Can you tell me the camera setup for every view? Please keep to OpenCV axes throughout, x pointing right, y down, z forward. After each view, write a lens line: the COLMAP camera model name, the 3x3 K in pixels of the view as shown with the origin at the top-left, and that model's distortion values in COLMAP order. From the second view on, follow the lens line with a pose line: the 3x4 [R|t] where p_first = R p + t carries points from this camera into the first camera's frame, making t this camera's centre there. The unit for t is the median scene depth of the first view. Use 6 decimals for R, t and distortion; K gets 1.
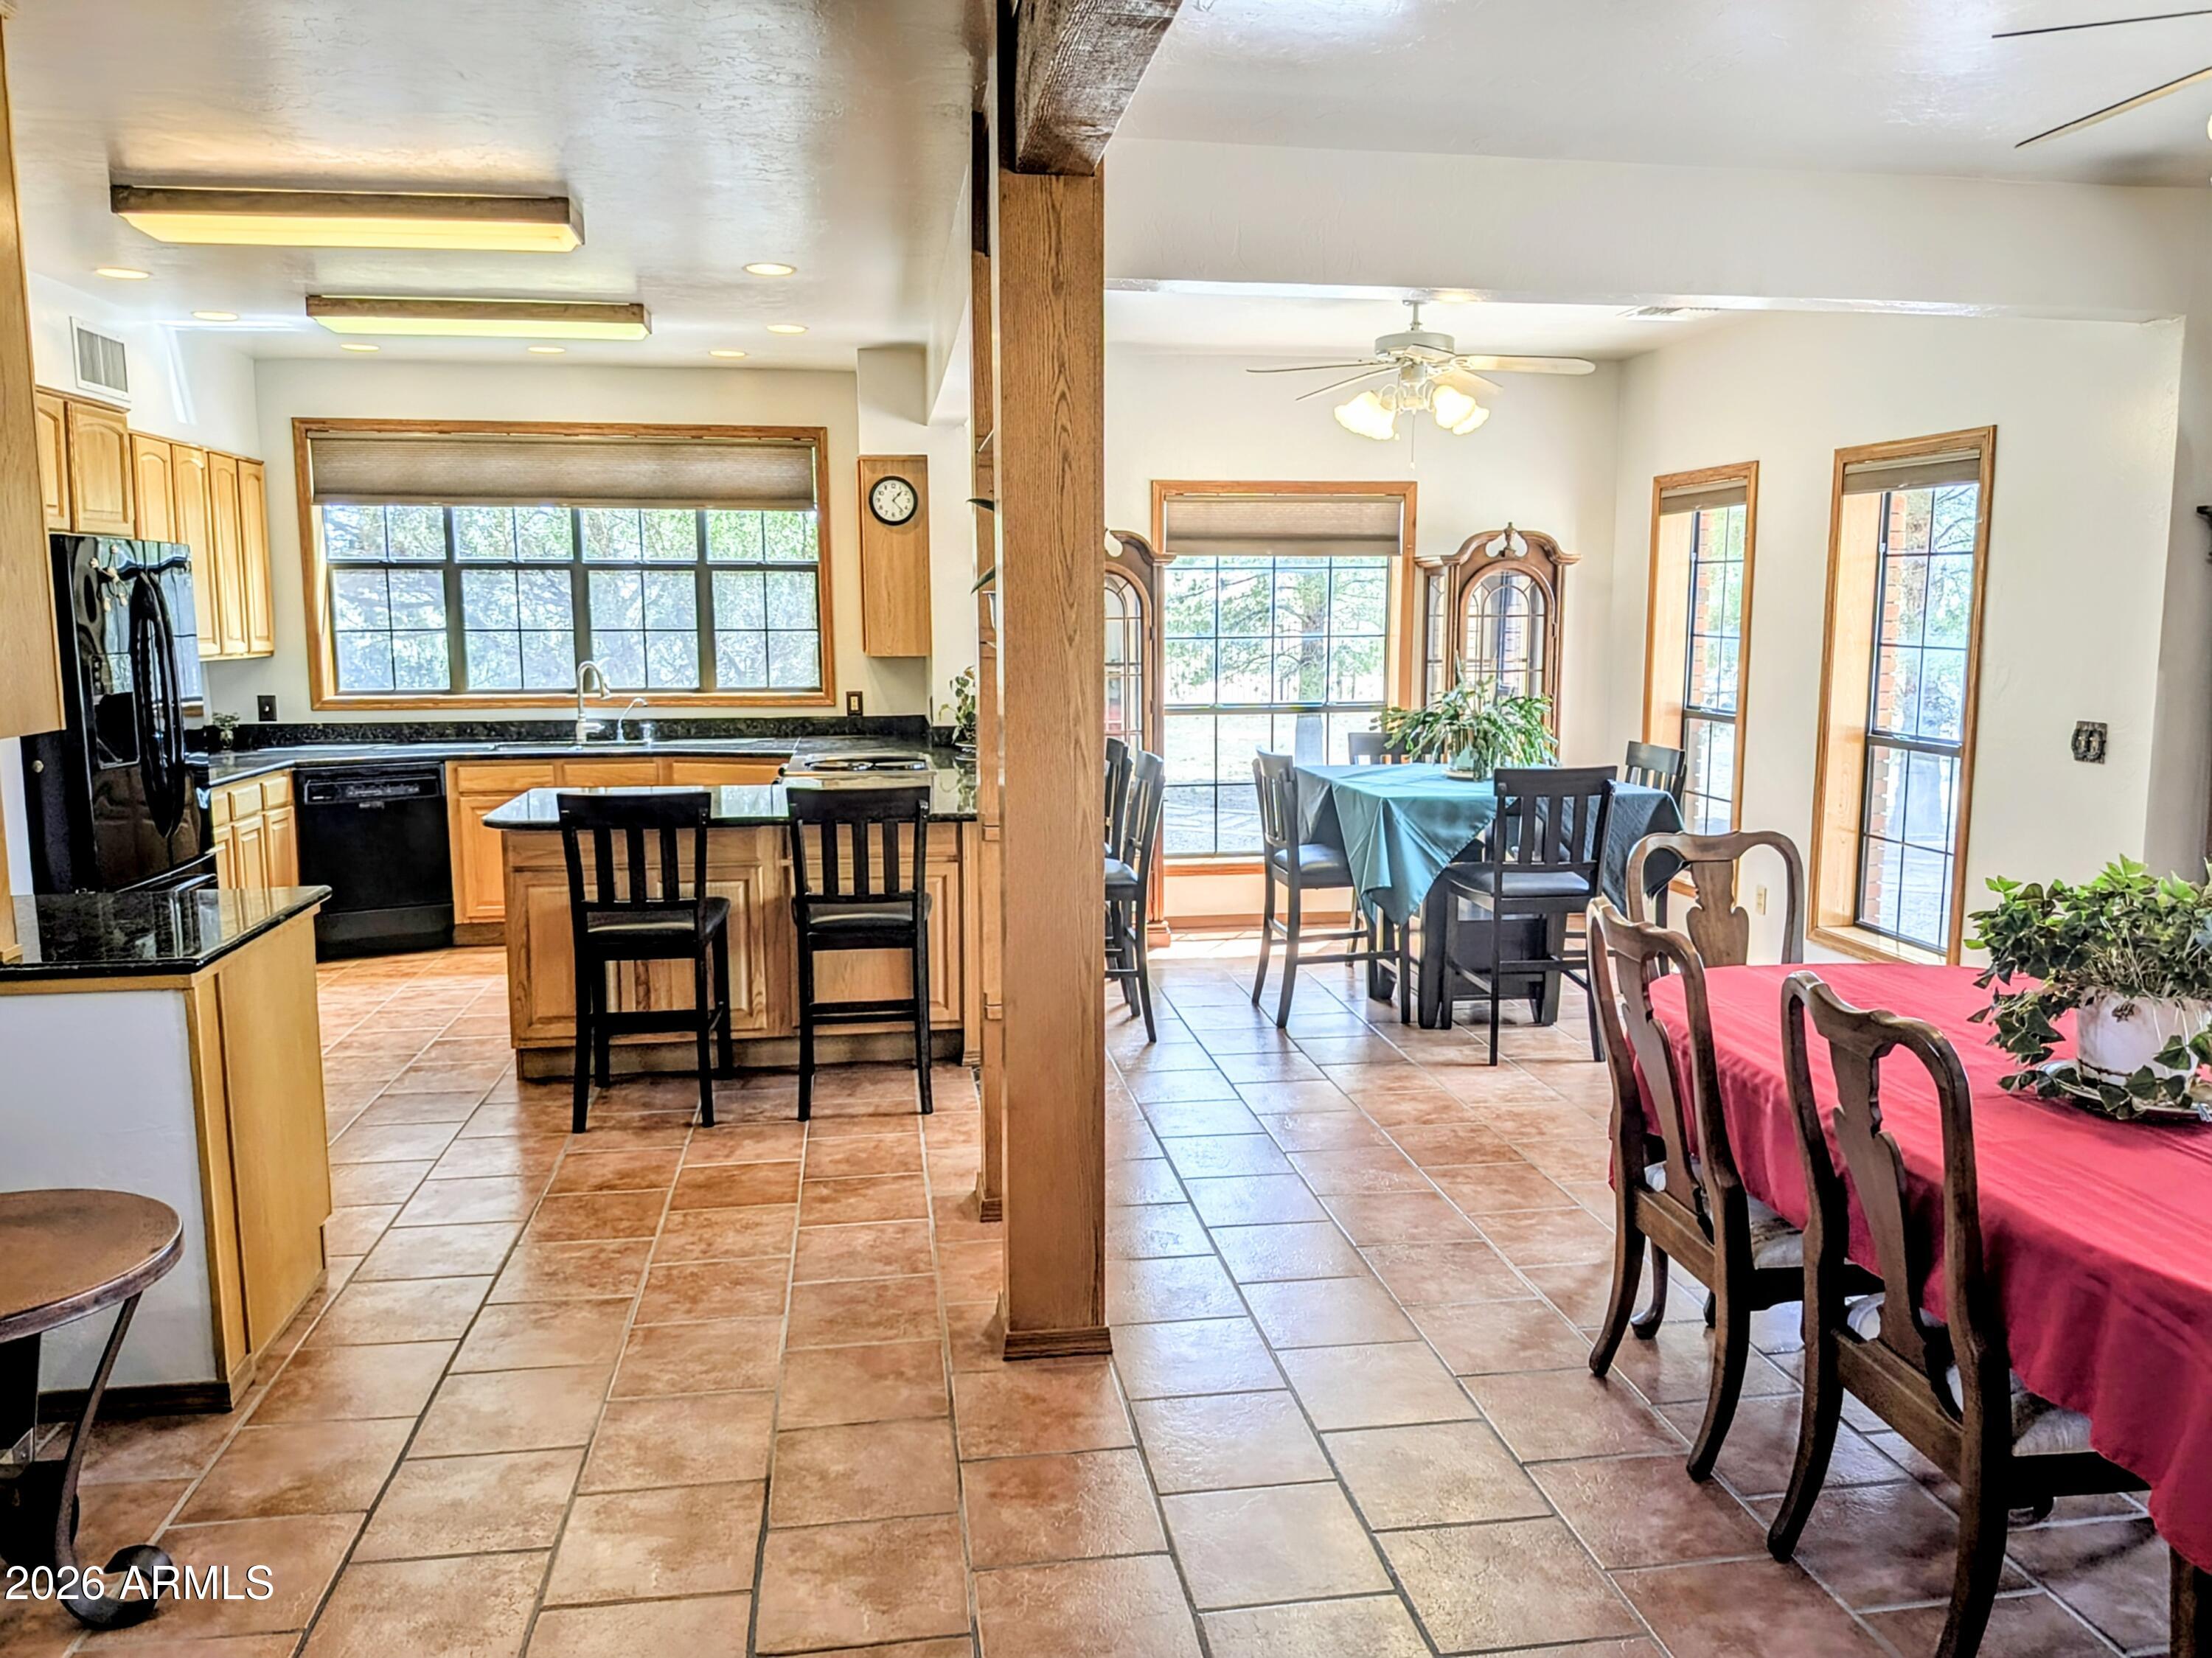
lens RADIAL K [[1605.2, 0, 1110.0], [0, 1605.2, 814.9], [0, 0, 1]] dist [0.087330, -0.148010]
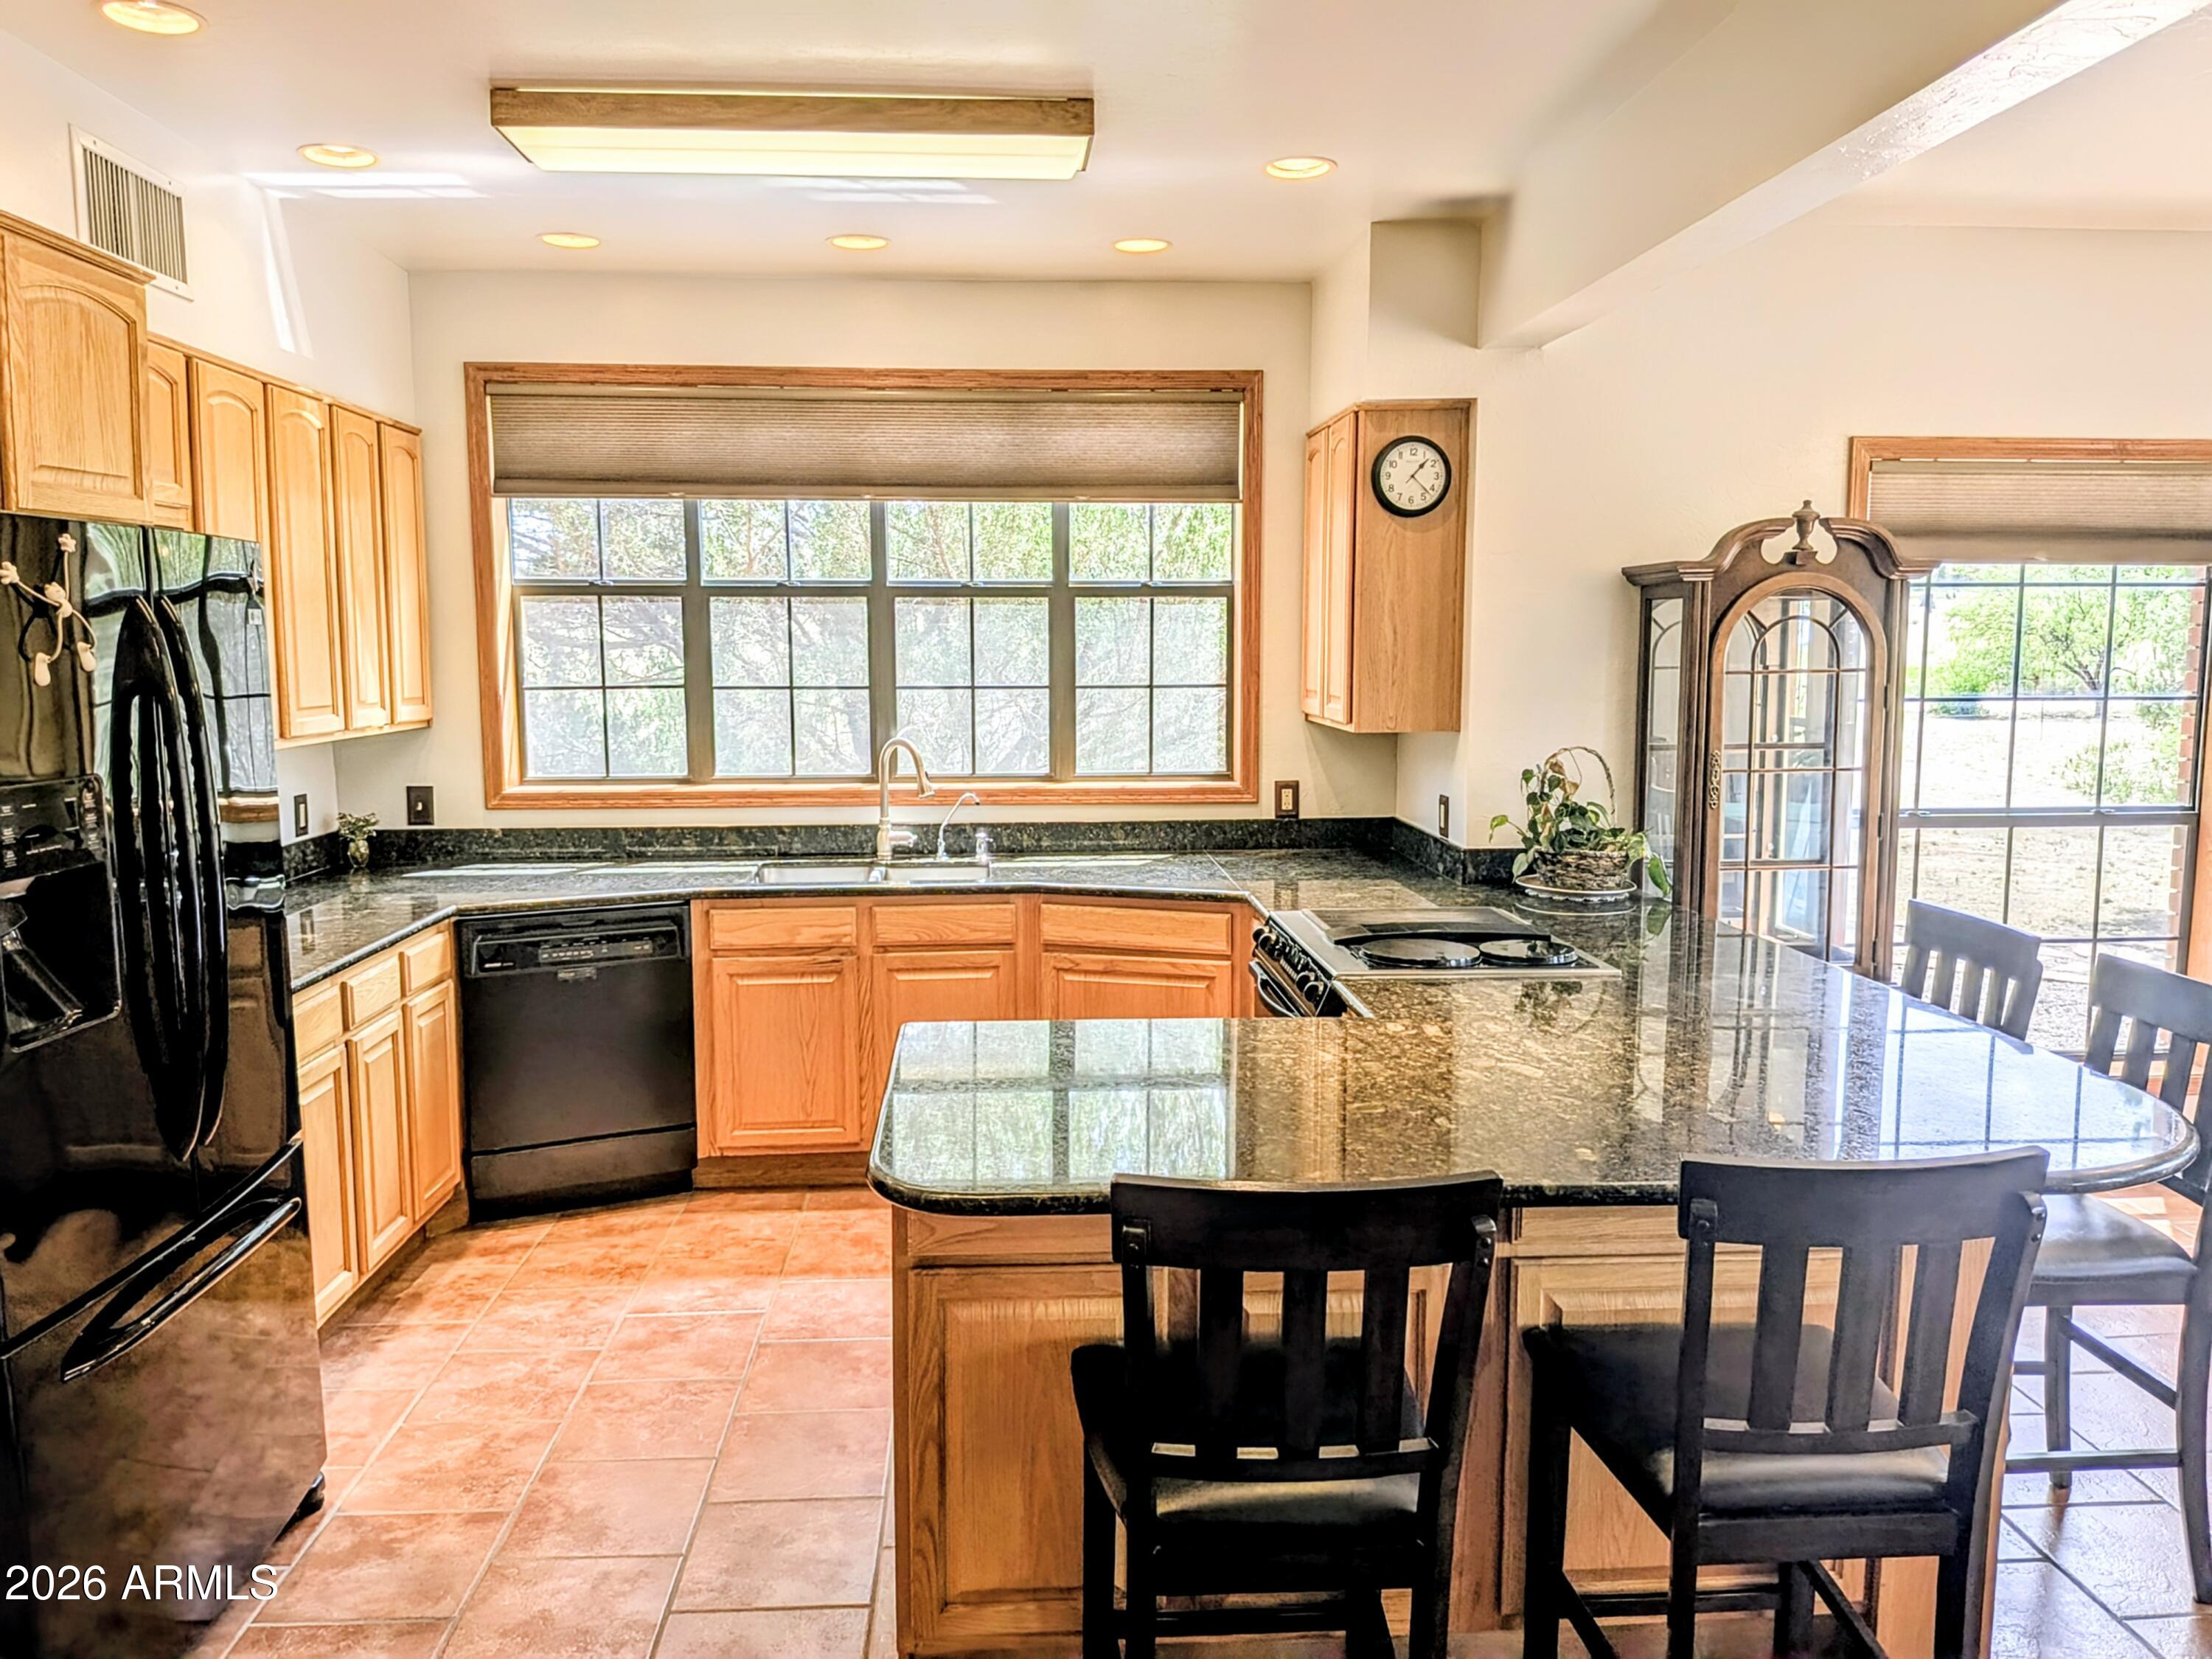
lens RADIAL K [[1605.3, 0, 1110.0], [0, 1605.3, 815.4], [0, 0, 1]] dist [0.087330, -0.148010]
pose [[0.996080, 0.009947, -0.087895, -0.298734], [-0.011704, 0.999741, -0.019495, -0.085355], [0.087678, 0.020447, 0.995939, 0.605893]]
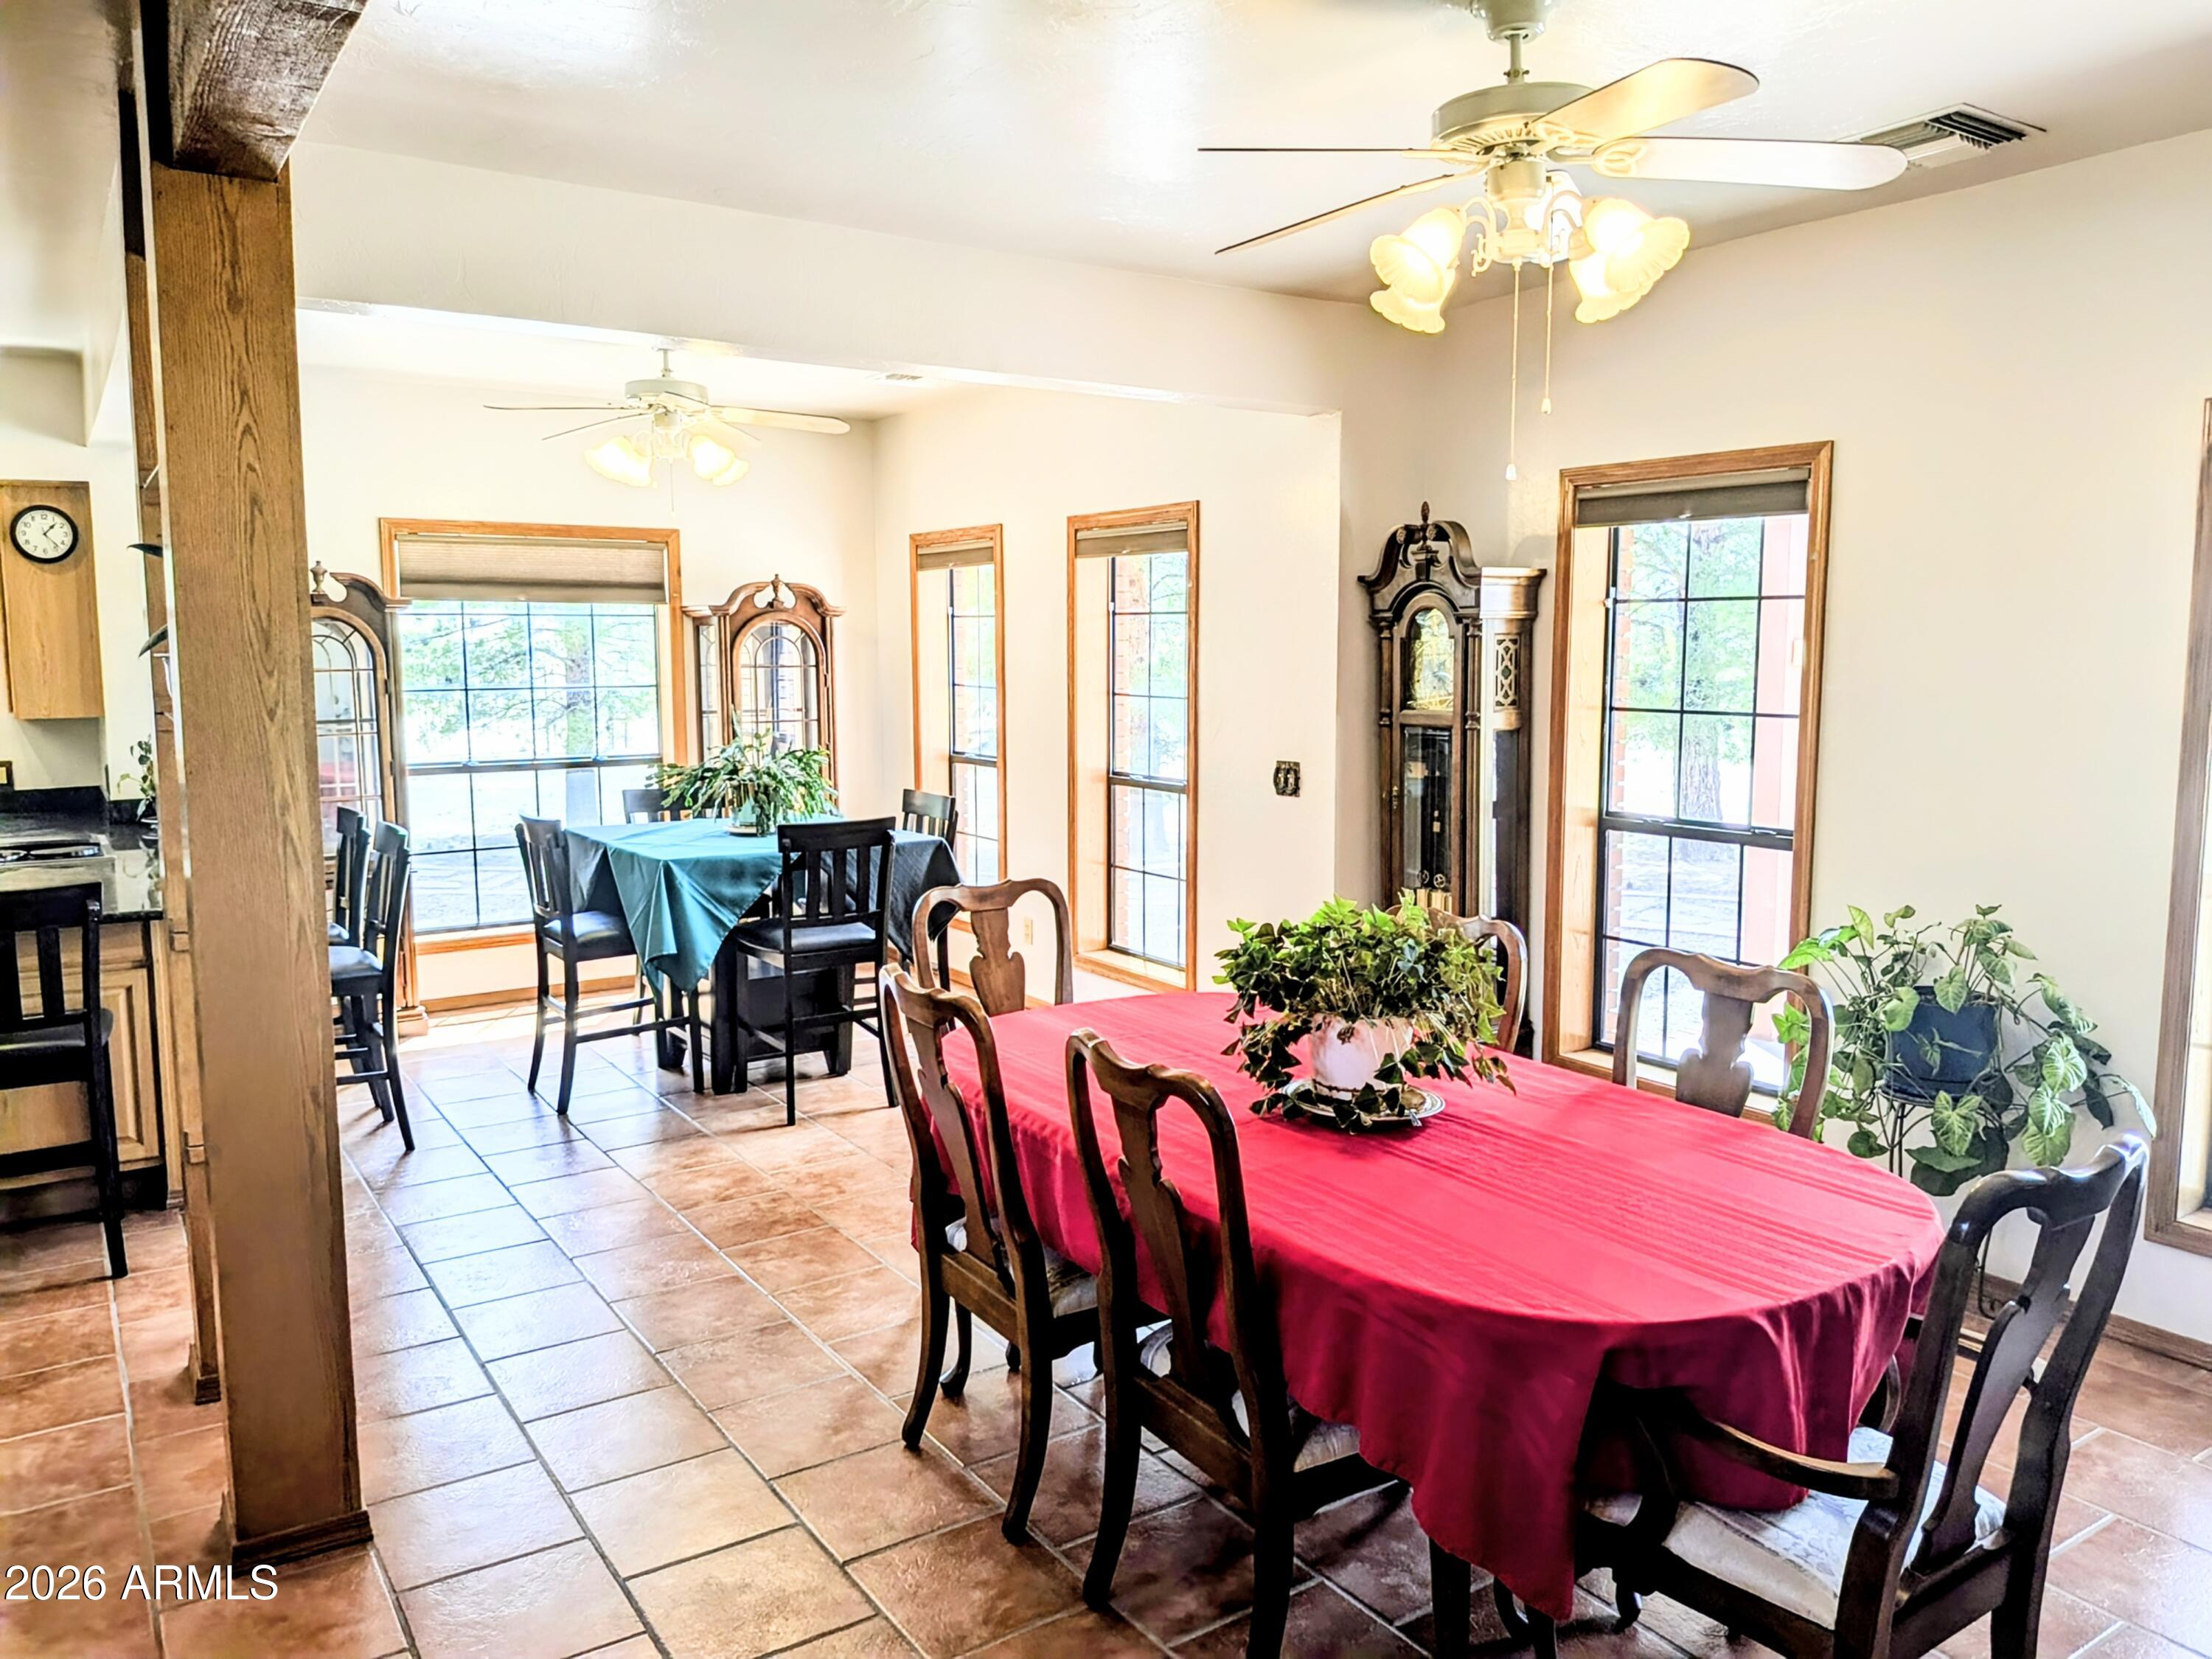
lens RADIAL K [[1605.3, 0, 1110.0], [0, 1605.3, 815.4], [0, 0, 1]] dist [0.087330, -0.148010]
pose [[0.904209, -0.046745, 0.424524, 0.003482], [0.058565, 0.998173, -0.014829, -0.006929], [-0.423055, 0.038270, 0.905295, 0.016733]]
